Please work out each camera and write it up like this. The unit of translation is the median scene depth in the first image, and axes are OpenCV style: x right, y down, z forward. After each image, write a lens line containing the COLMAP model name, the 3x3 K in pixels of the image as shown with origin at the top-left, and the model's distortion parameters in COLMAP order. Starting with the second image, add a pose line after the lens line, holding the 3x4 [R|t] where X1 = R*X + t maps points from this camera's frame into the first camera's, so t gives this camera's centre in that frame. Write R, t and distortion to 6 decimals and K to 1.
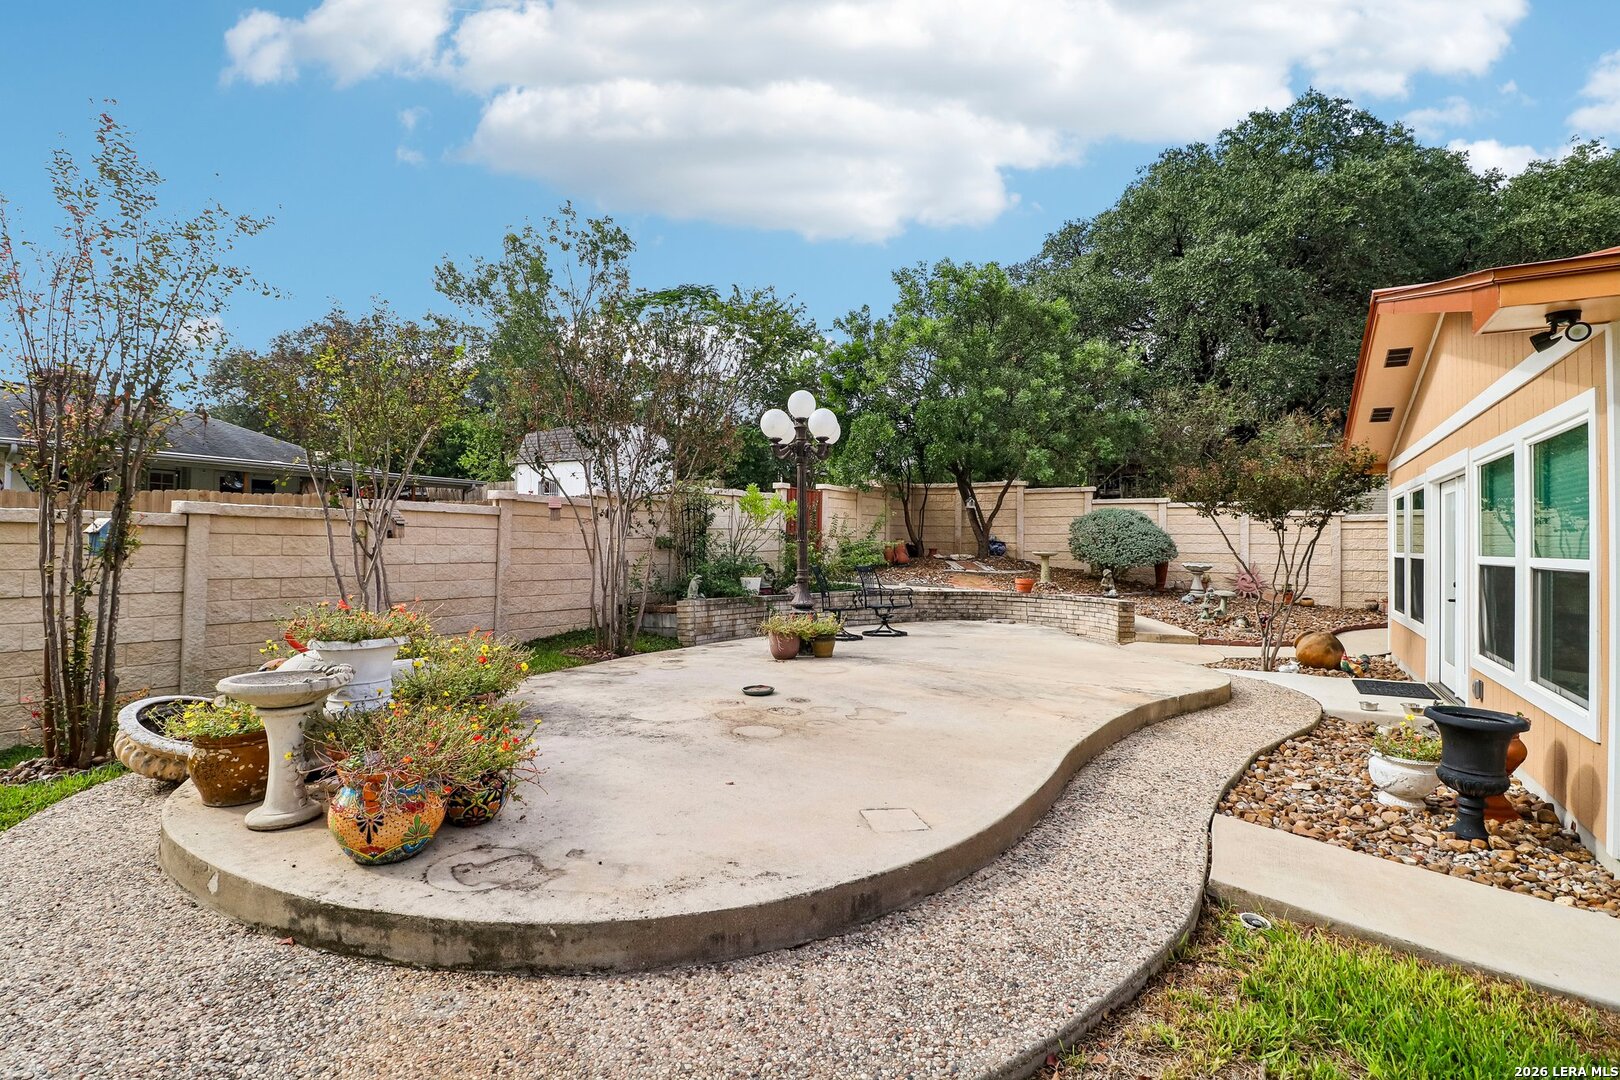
lens RADIAL K [[725.0, 0, 810.0], [0, 725.0, 540.0], [0, 0, 1]] dist [0.003879, -0.013655]
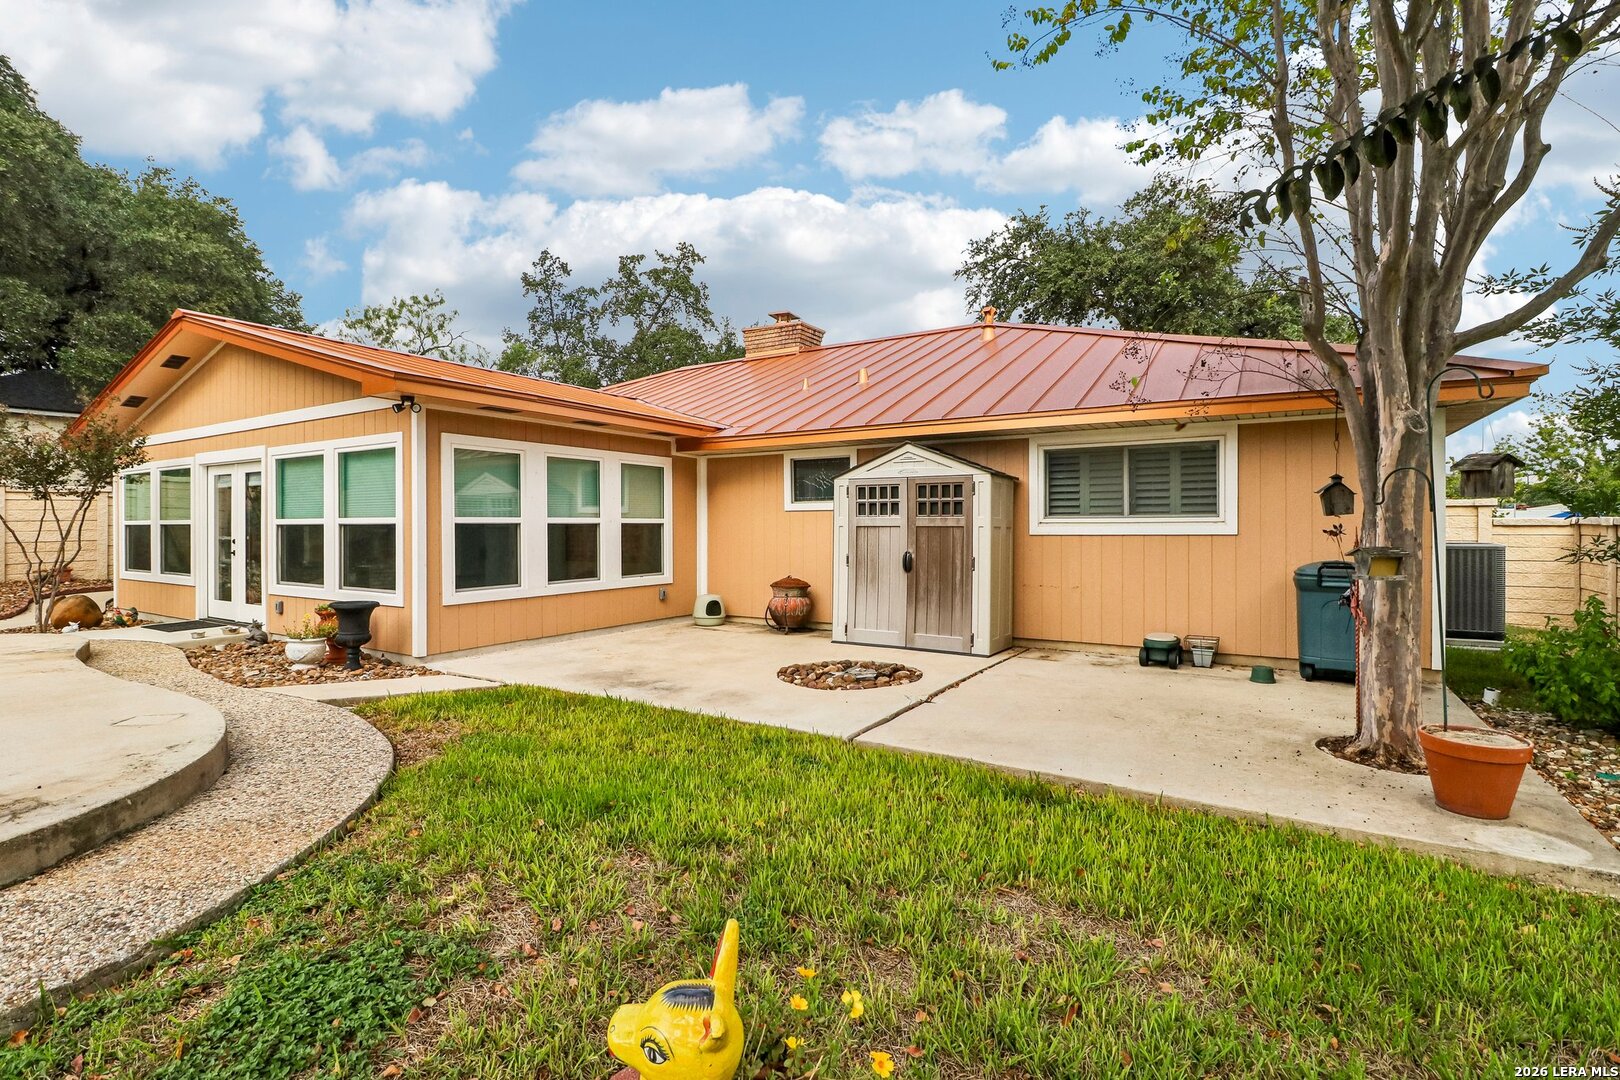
lens RADIAL K [[725.0, 0, 810.0], [0, 725.0, 540.0], [0, 0, 1]] dist [0.003879, -0.013655]
pose [[-0.038339, -0.027041, 0.998899, -1.655897], [-0.010004, 0.999594, 0.026676, 0.034060], [-0.999215, -0.008970, -0.038594, -0.148006]]
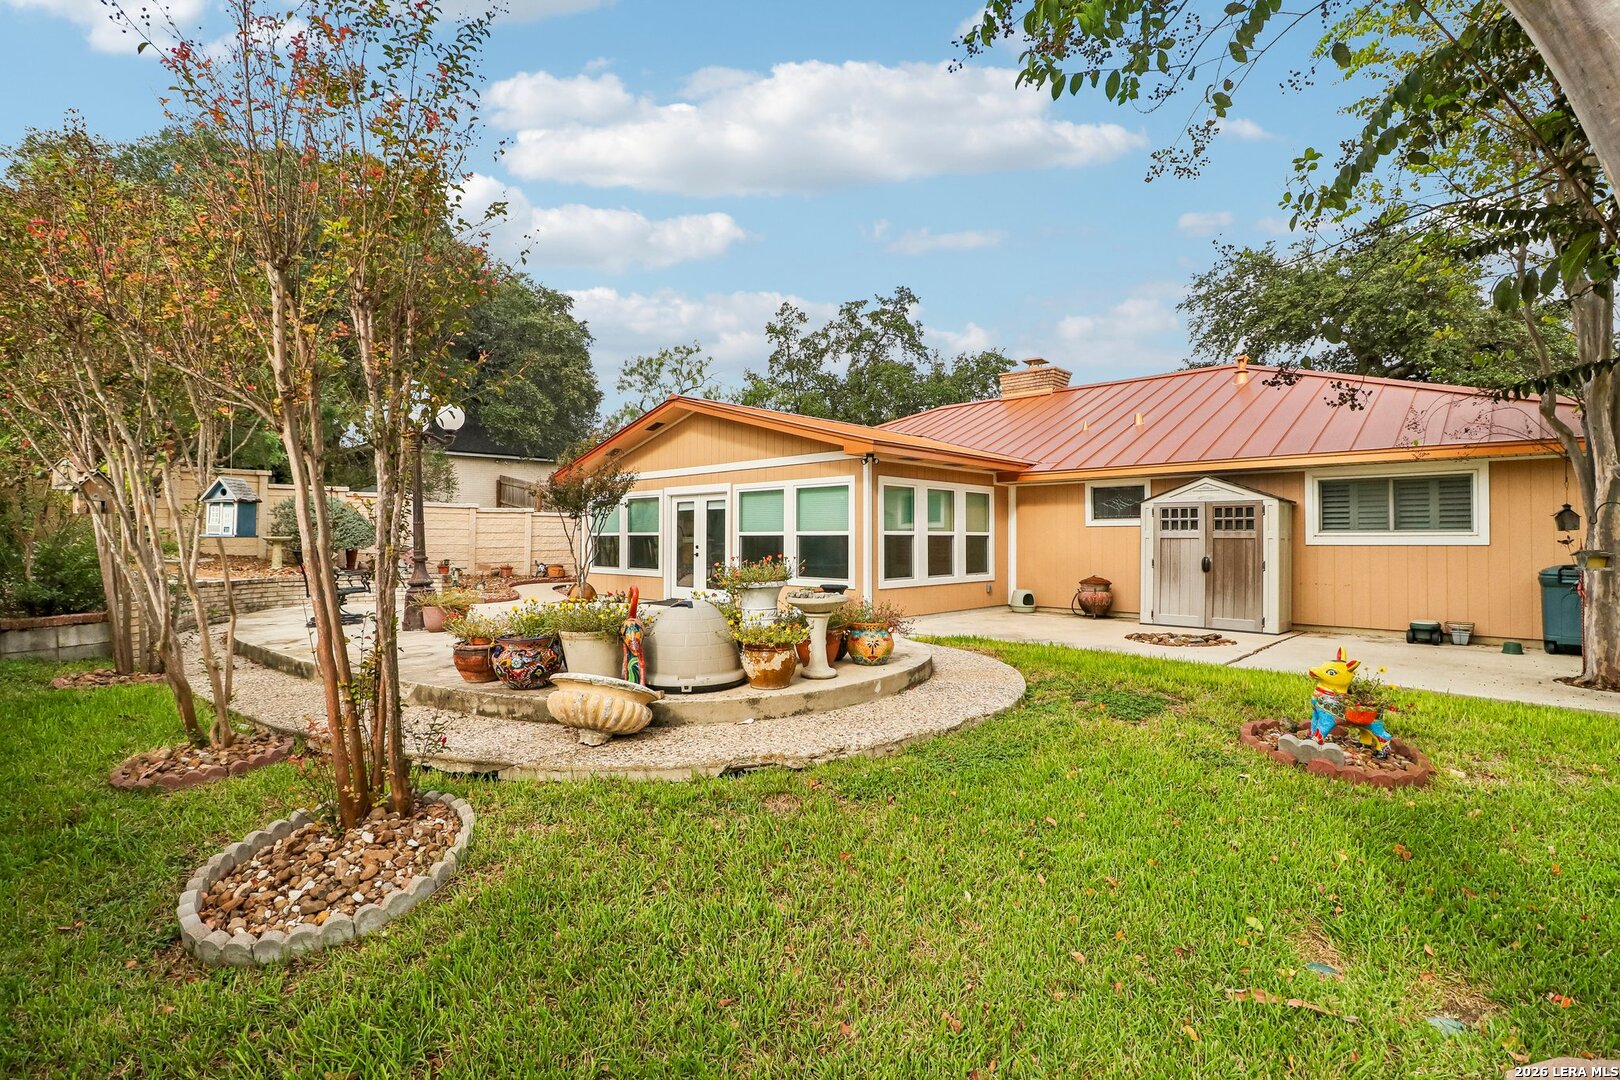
lens RADIAL K [[725.0, 0, 810.0], [0, 725.0, 540.0], [0, 0, 1]] dist [0.003879, -0.013655]
pose [[0.173070, -0.007315, 0.984882, -3.376657], [-0.012279, 0.999879, 0.009584, 0.056555], [-0.984833, -0.013752, 0.172959, 1.040979]]
